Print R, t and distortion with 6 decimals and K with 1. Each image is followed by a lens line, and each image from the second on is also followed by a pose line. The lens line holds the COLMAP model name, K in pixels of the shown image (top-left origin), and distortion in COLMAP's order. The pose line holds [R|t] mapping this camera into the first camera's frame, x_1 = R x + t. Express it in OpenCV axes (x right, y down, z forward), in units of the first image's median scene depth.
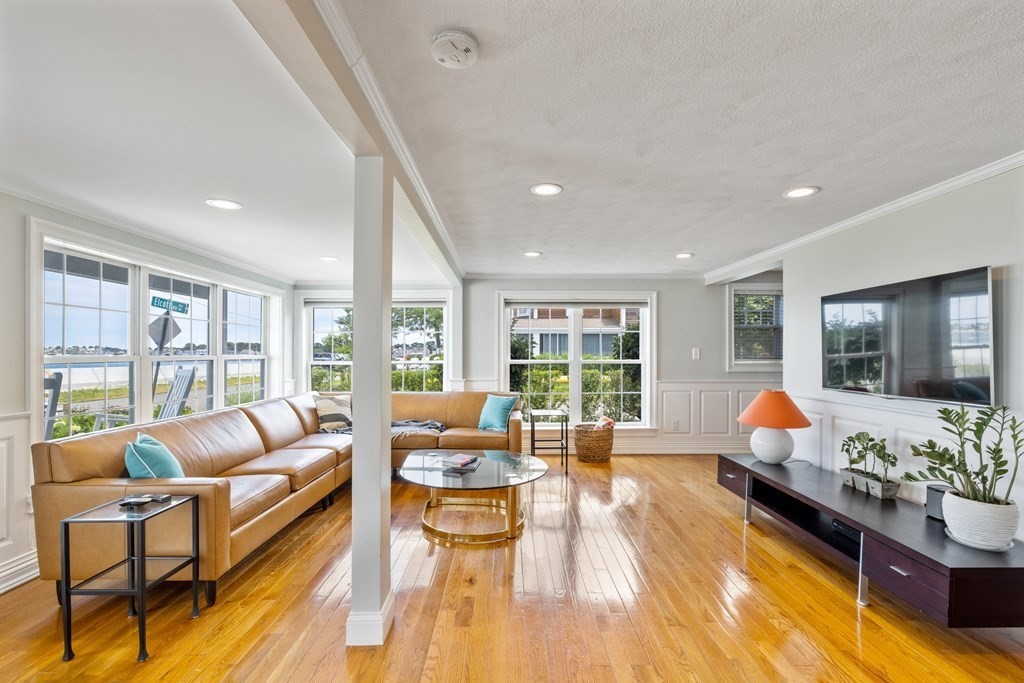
lens RADIAL K [[458.4, 0, 512.0], [0, 458.4, 341.5], [0, 0, 1]] dist [-0.000422, -0.000002]
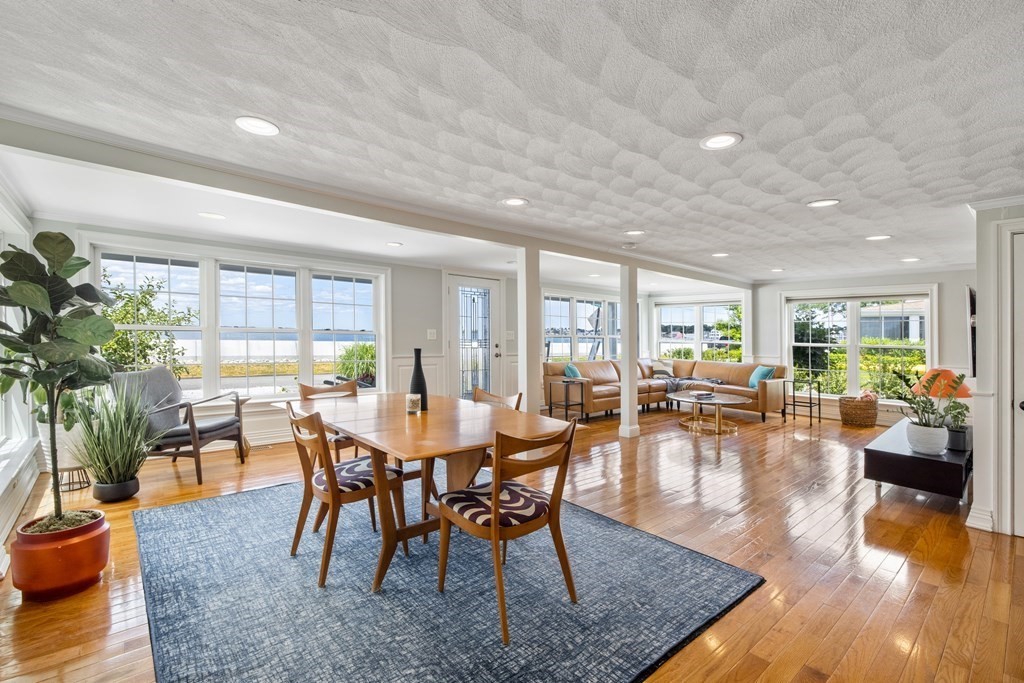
lens RADIAL K [[458.4, 0, 512.0], [0, 458.4, 341.5], [0, 0, 1]] dist [-0.000422, -0.000002]
pose [[0.649703, 0.024082, -0.759806, 0.554203], [0.005569, 0.999321, 0.036435, -0.018552], [0.760167, -0.027903, 0.649128, -0.553894]]
